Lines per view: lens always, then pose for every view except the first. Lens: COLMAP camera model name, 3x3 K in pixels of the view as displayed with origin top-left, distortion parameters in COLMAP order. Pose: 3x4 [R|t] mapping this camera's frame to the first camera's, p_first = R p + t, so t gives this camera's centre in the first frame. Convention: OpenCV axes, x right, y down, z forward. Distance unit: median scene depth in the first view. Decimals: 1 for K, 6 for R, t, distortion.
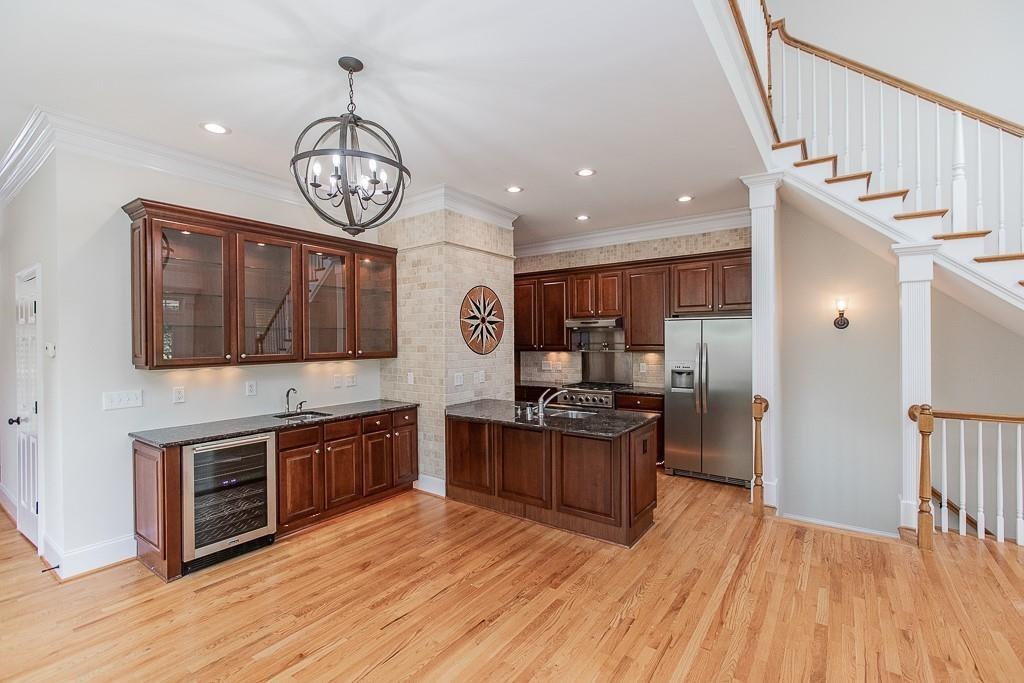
lens RADIAL K [[457.4, 0, 512.2], [0, 457.4, 339.8], [0, 0, 1]] dist [0.003589, -0.000449]
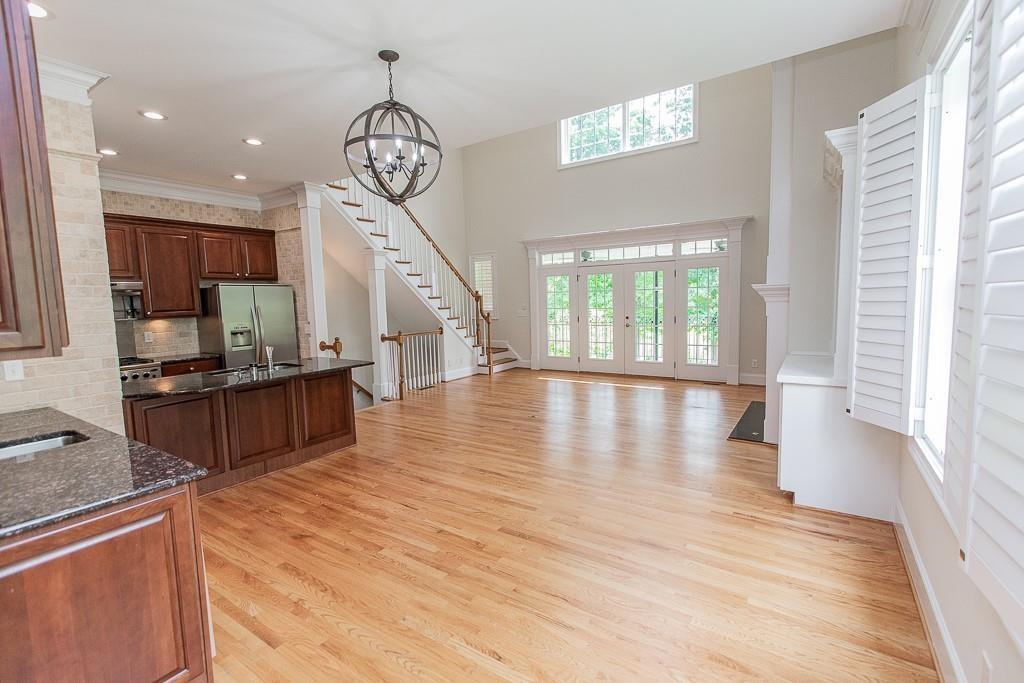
lens RADIAL K [[457.4, 0, 514.9], [0, 457.4, 341.2], [0, 0, 1]] dist [0.003589, -0.000449]
pose [[-0.031694, -0.086658, 0.995734, -0.900181], [0.031280, 0.995660, 0.087647, 0.017902], [-0.999008, 0.033924, -0.028846, 0.417598]]
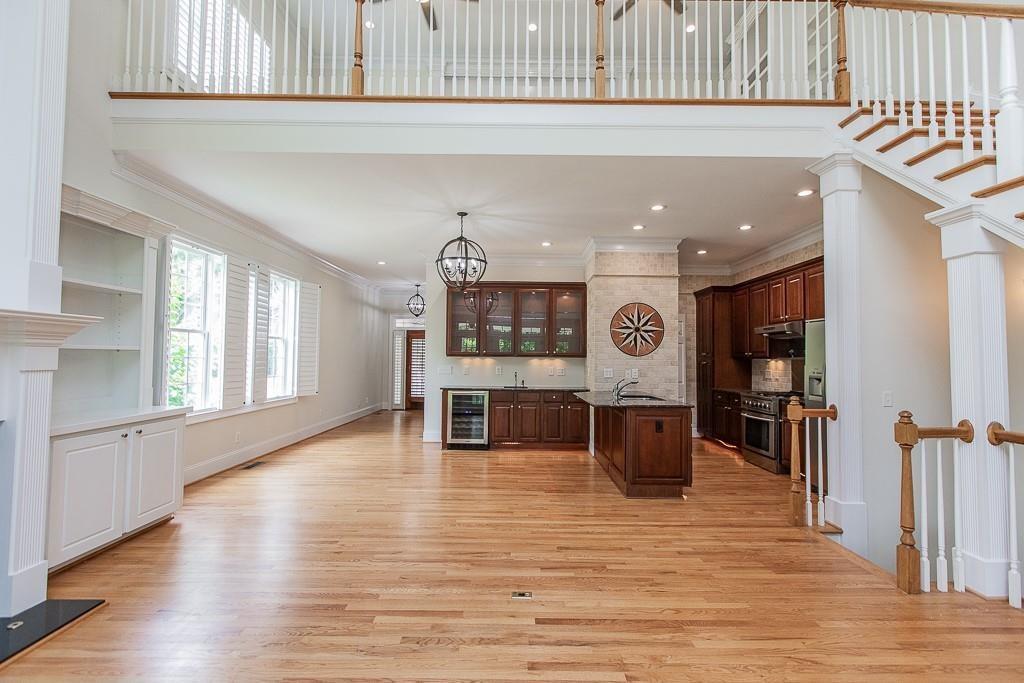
lens RADIAL K [[457.4, 0, 515.8], [0, 457.4, 341.2], [0, 0, 1]] dist [0.003589, -0.000449]
pose [[0.587612, -0.015750, -0.808990, 0.884299], [-0.017069, 0.999347, -0.031854, 0.041950], [0.808963, 0.032526, 0.586959, -0.032981]]
